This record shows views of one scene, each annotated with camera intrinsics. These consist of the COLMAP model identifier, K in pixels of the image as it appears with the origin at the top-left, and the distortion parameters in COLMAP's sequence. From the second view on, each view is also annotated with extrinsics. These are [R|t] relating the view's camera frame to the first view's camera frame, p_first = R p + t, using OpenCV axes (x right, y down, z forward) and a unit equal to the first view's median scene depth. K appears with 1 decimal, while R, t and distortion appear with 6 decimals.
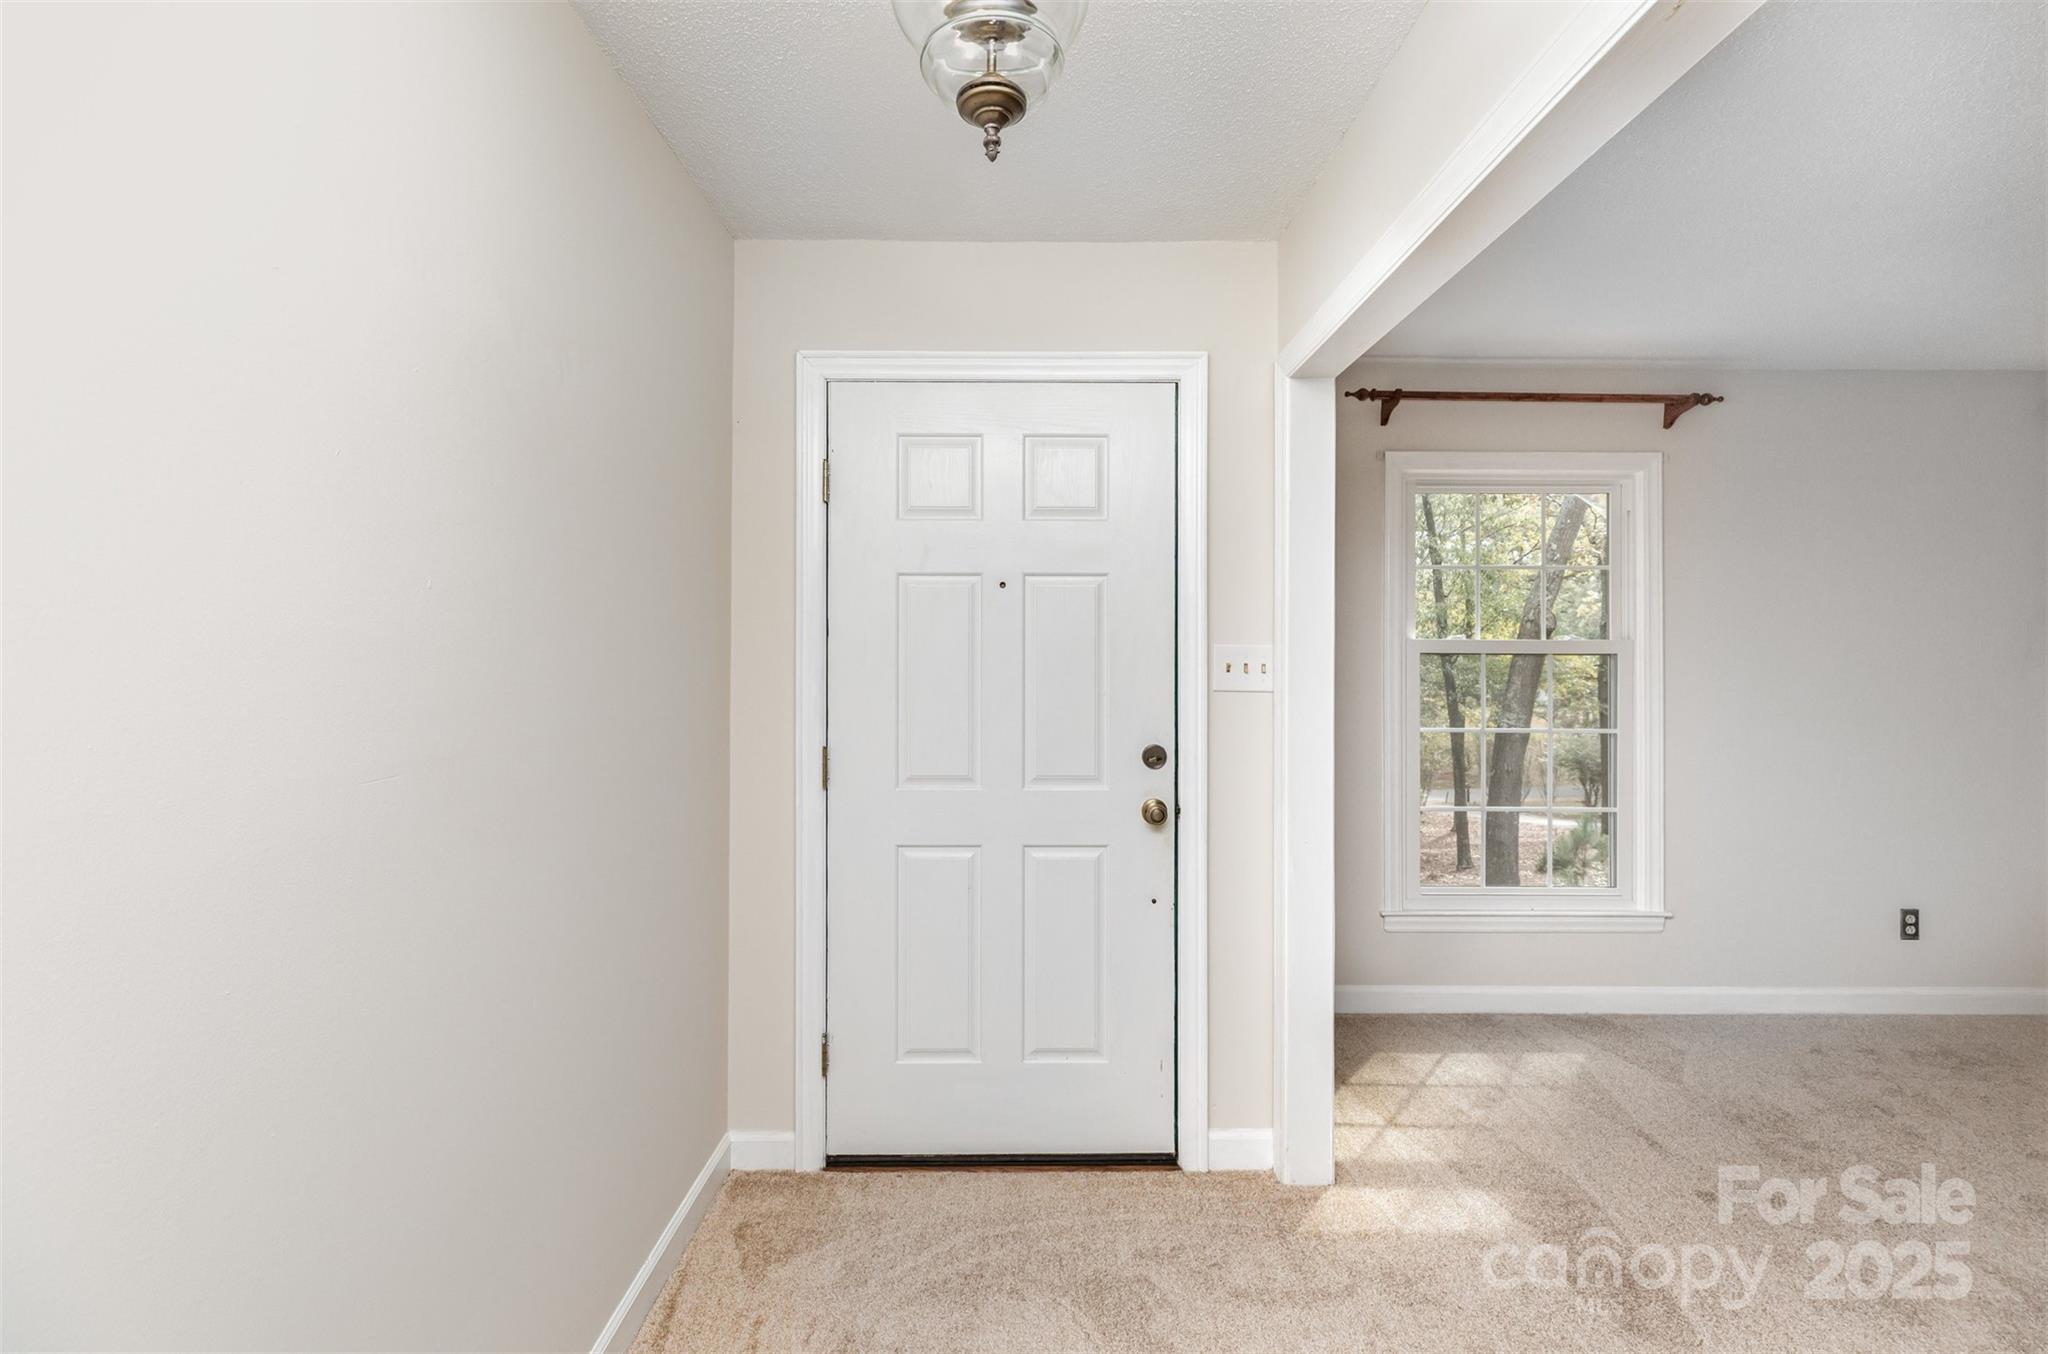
lens RADIAL K [[930.6, 0, 1027.8], [0, 930.6, 651.6], [0, 0, 1]] dist [0.000294, -0.000007]
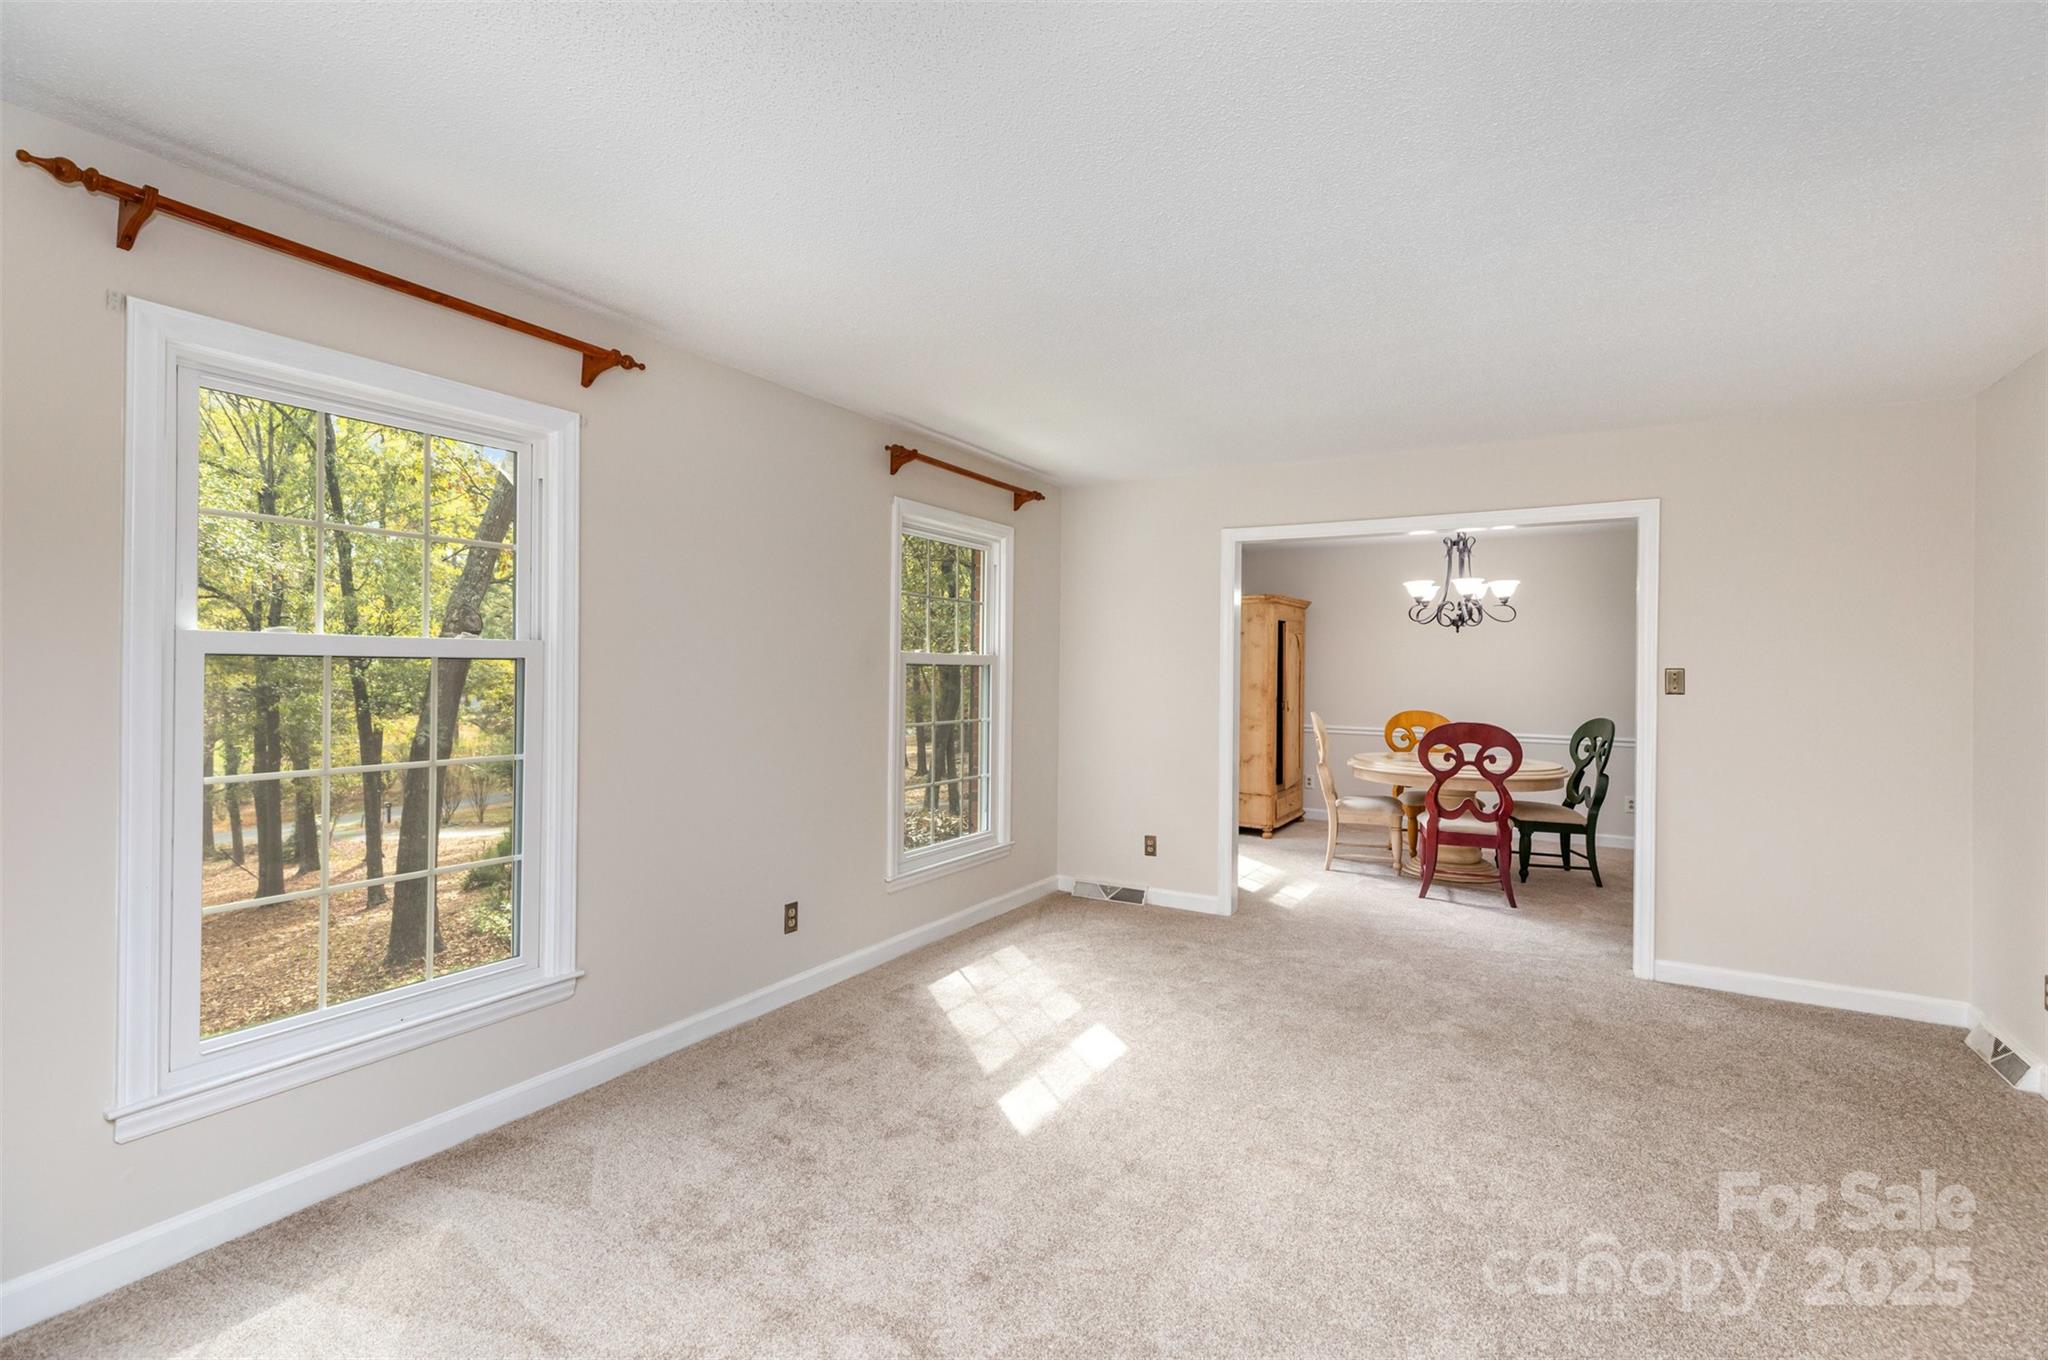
lens RADIAL K [[945.2, 0, 1026.4], [0, 945.2, 666.1], [0, 0, 1]] dist [0.011946, -0.000404]
pose [[0.513907, 0.004148, 0.857836, 0.166271], [-0.013007, 0.999911, 0.002956, 0.001194], [-0.857747, -0.012677, 0.513915, 0.227954]]
